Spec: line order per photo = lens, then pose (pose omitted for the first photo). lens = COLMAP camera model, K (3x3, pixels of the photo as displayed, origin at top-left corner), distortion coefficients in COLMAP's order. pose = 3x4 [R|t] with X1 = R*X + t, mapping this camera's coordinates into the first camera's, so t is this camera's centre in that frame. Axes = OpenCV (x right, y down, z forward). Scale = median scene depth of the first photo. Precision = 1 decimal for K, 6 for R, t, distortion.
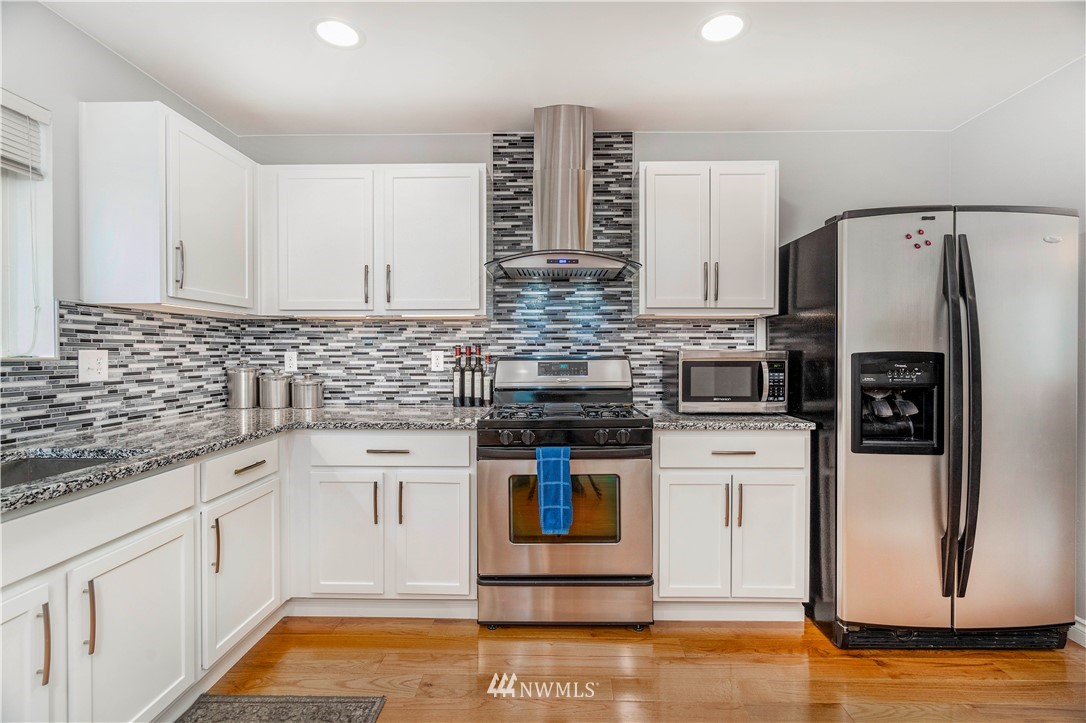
lens RADIAL K [[502.6, 0, 543.3], [0, 502.6, 358.7], [0, 0, 1]] dist [-0.009992, 0.005582]
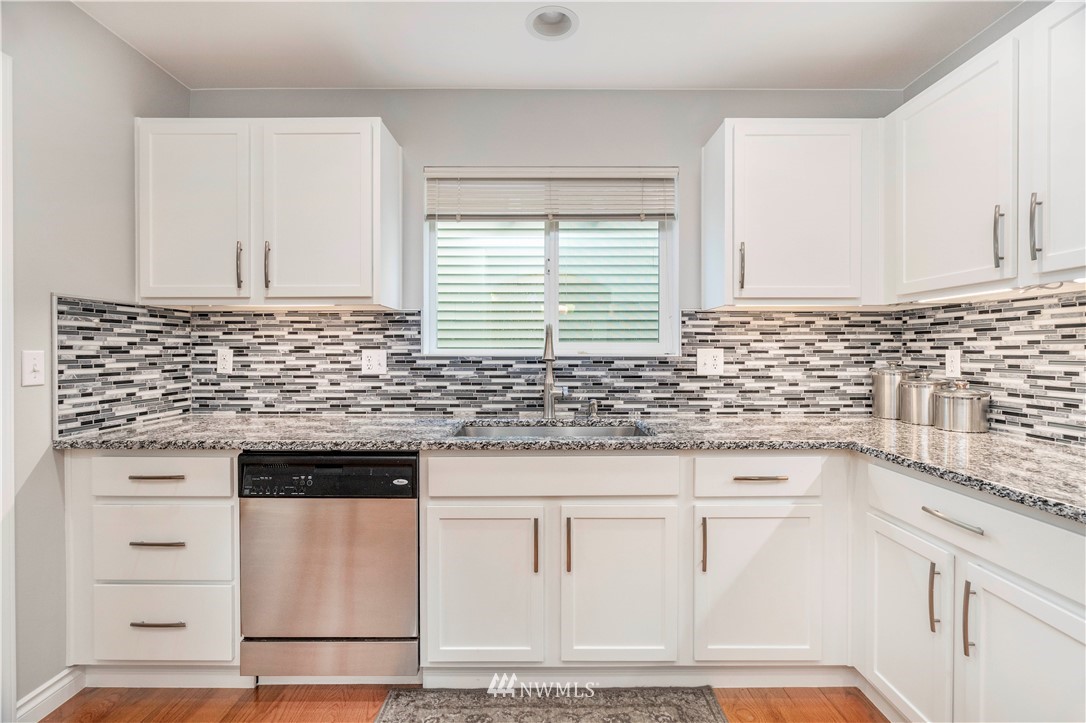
lens RADIAL K [[502.6, 0, 542.8], [0, 502.6, 353.1], [0, 0, 1]] dist [-0.009992, 0.005582]
pose [[0.024014, 0.004978, -0.999699, 0.243263], [-0.013096, 0.999903, 0.004664, -0.005873], [0.999626, 0.012980, 0.024077, 0.470645]]
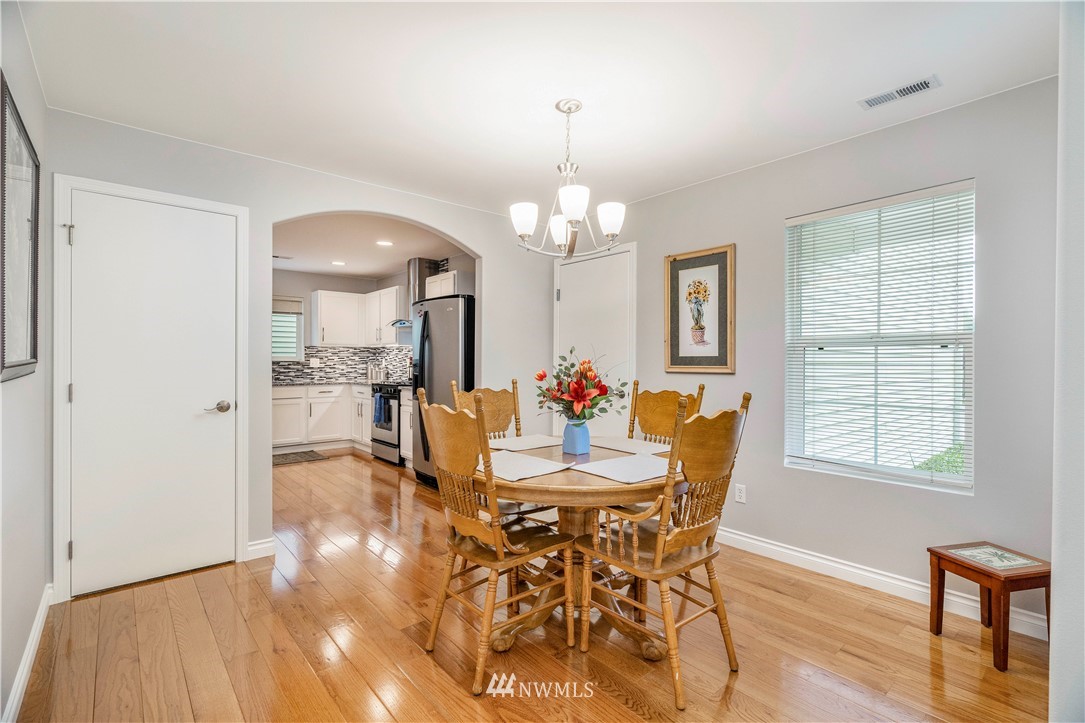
lens RADIAL K [[502.2, 0, 541.7], [0, 502.2, 363.2], [0, 0, 1]] dist [-0.009992, 0.005582]
pose [[0.664931, 0.006084, -0.746880, 2.432834], [-0.012967, 0.999910, -0.003399, 0.006335], [0.746792, 0.011945, 0.664950, -0.163887]]
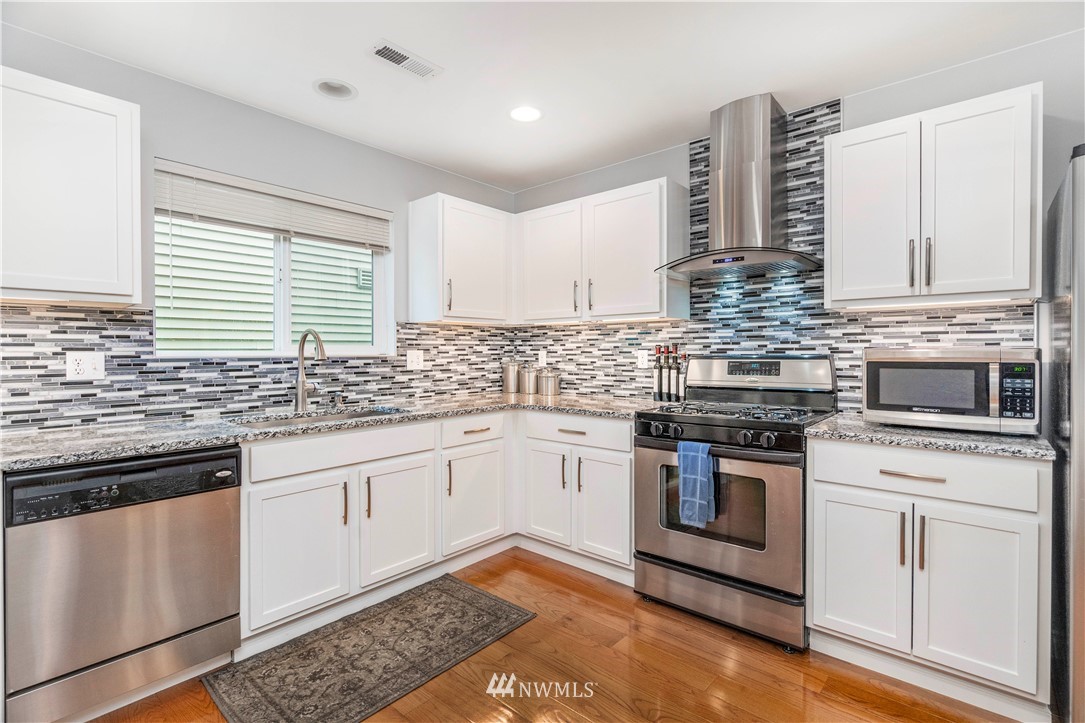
lens RADIAL K [[502.2, 0, 543.8], [0, 502.2, 357.9], [0, 0, 1]] dist [-0.009992, 0.005582]
pose [[0.768961, 0.006698, -0.639261, 0.397833], [-0.006158, 0.999976, 0.003069, -0.000367], [0.639266, 0.001577, 0.768984, 0.001363]]
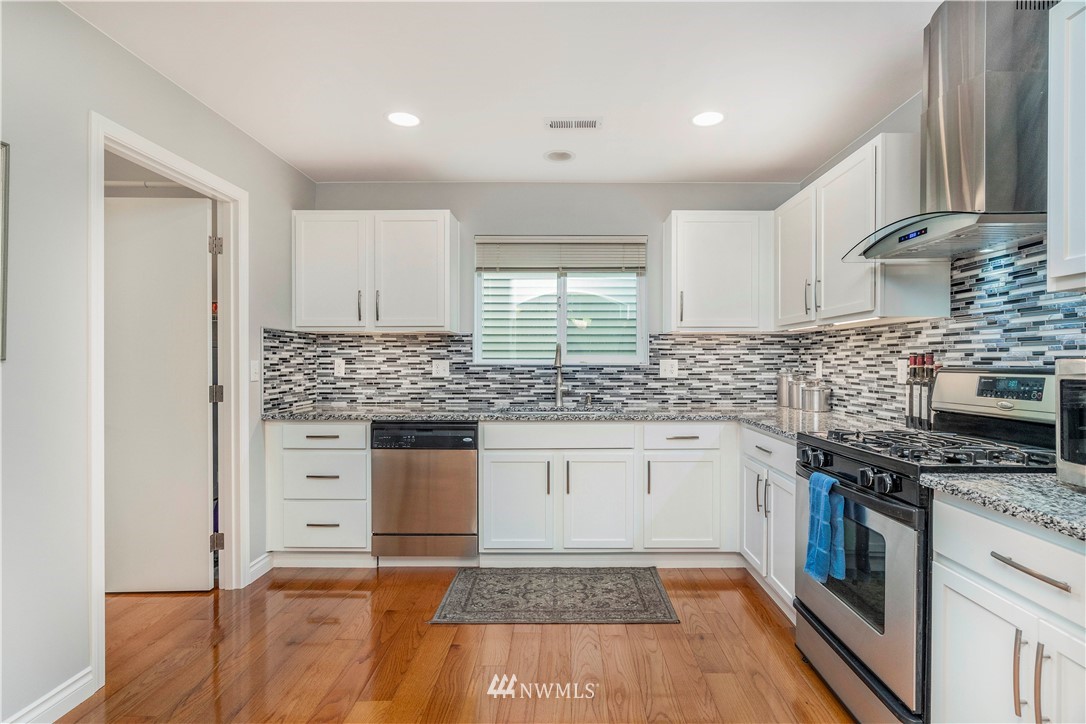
lens RADIAL K [[529.9, 0, 566.6], [0, 529.9, 365.9], [0, 0, 1]] dist [-0.004593, 0.001975]
pose [[0.021929, 0.009836, -0.999711, 0.796542], [-0.013861, 0.999858, 0.009534, -0.006817], [0.999663, 0.013648, 0.022062, 0.494080]]
